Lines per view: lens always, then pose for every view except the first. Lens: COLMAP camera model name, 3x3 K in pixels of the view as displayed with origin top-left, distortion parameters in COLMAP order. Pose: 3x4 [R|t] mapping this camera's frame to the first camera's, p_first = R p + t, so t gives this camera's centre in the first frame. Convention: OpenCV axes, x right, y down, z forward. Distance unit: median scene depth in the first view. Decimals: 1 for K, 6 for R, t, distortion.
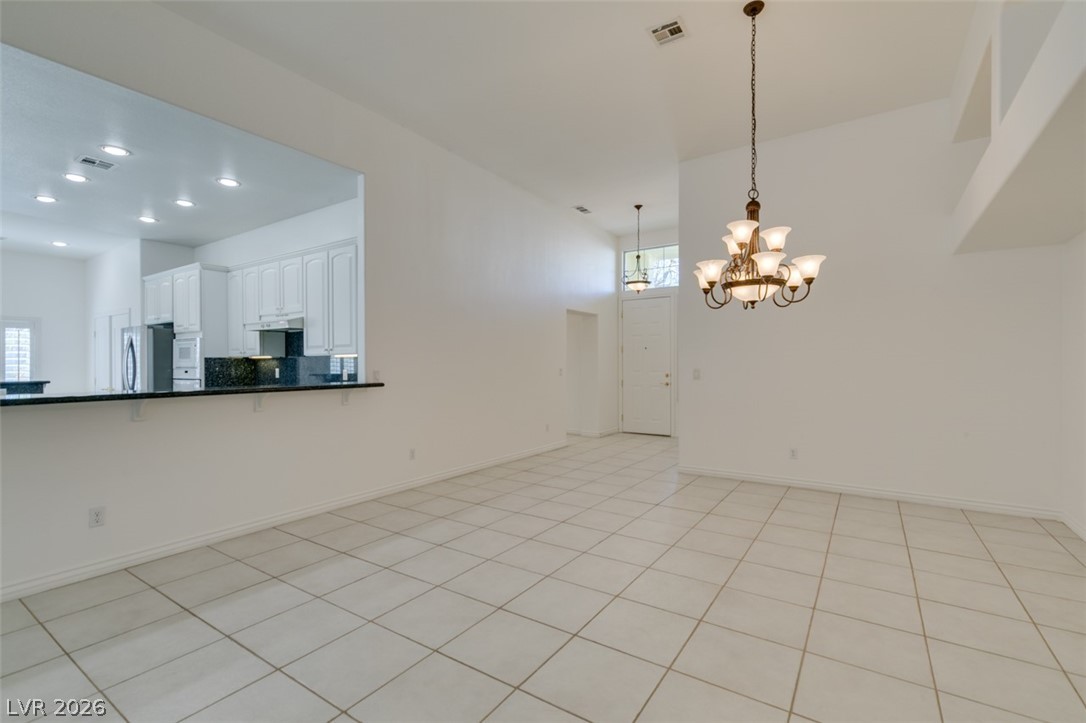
lens RADIAL K [[493.2, 0, 540.1], [0, 493.2, 367.2], [0, 0, 1]] dist [0.002562, -0.000128]
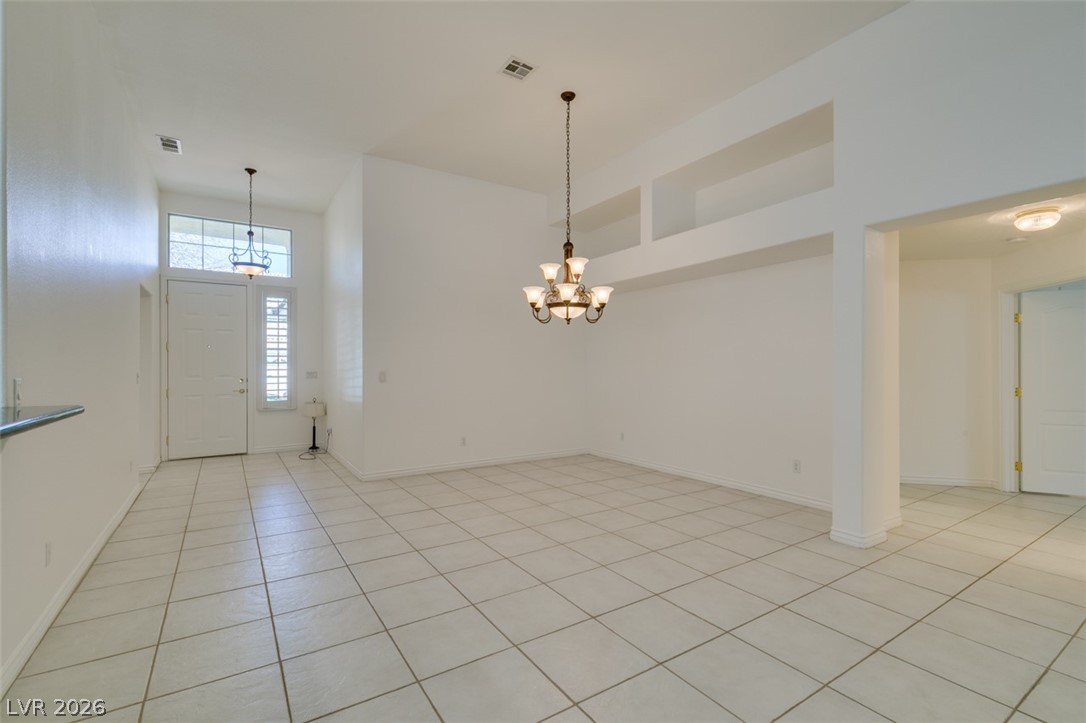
lens RADIAL K [[493.2, 0, 540.1], [0, 493.2, 367.2], [0, 0, 1]] dist [0.002562, -0.000128]
pose [[0.376626, -0.001062, 0.926365, -0.566560], [0.006867, 0.999975, -0.001646, -0.001918], [-0.926340, 0.006981, 0.376624, 0.403591]]
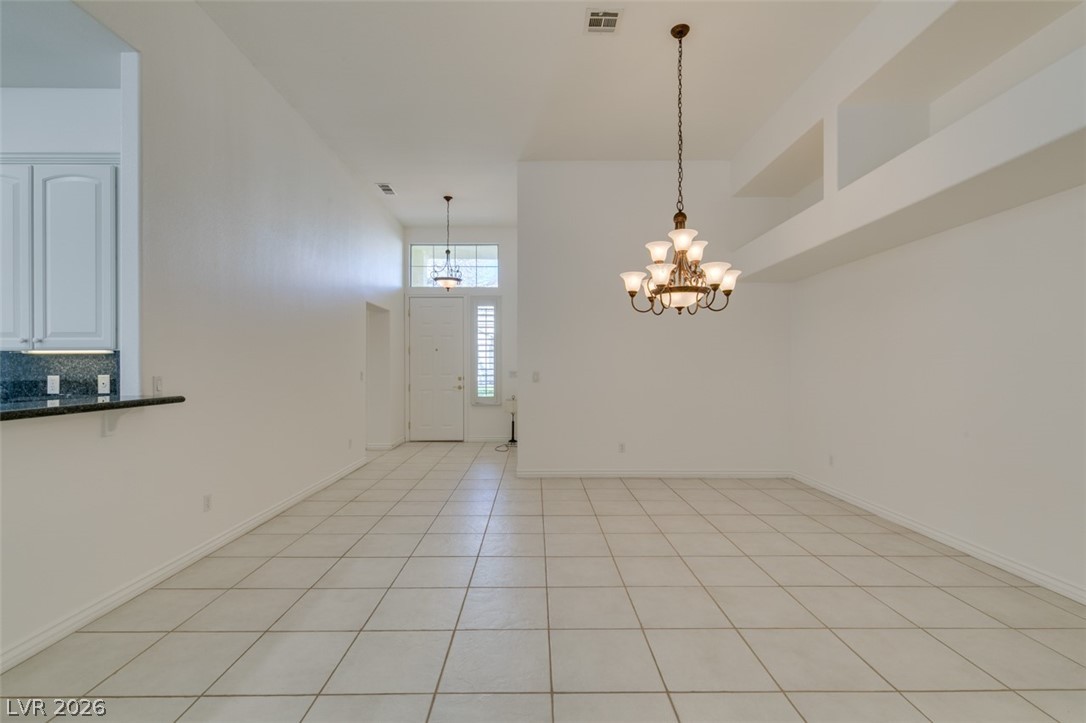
lens RADIAL K [[489.4, 0, 539.6], [0, 489.4, 365.4], [0, 0, 1]] dist [0.002717, -0.000394]
pose [[0.820503, 0.002609, 0.571636, -0.288315], [0.002863, 0.999958, -0.008673, -0.000396], [-0.571635, 0.008753, 0.820461, 0.220148]]
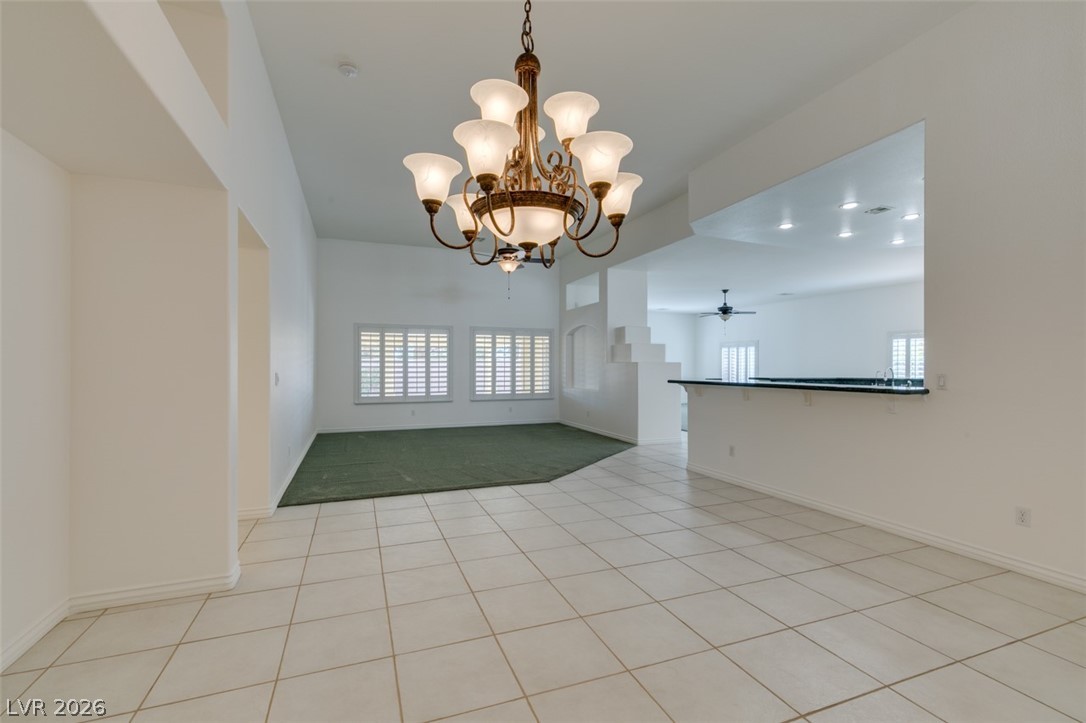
lens RADIAL K [[488.1, 0, 537.7], [0, 488.1, 362.5], [0, 0, 1]] dist [0.001740, -0.000142]
pose [[-0.574157, -0.003692, -0.818737, 0.604688], [-0.007506, 0.999972, 0.000754, -0.006509], [0.818711, 0.006578, -0.574168, 0.919678]]
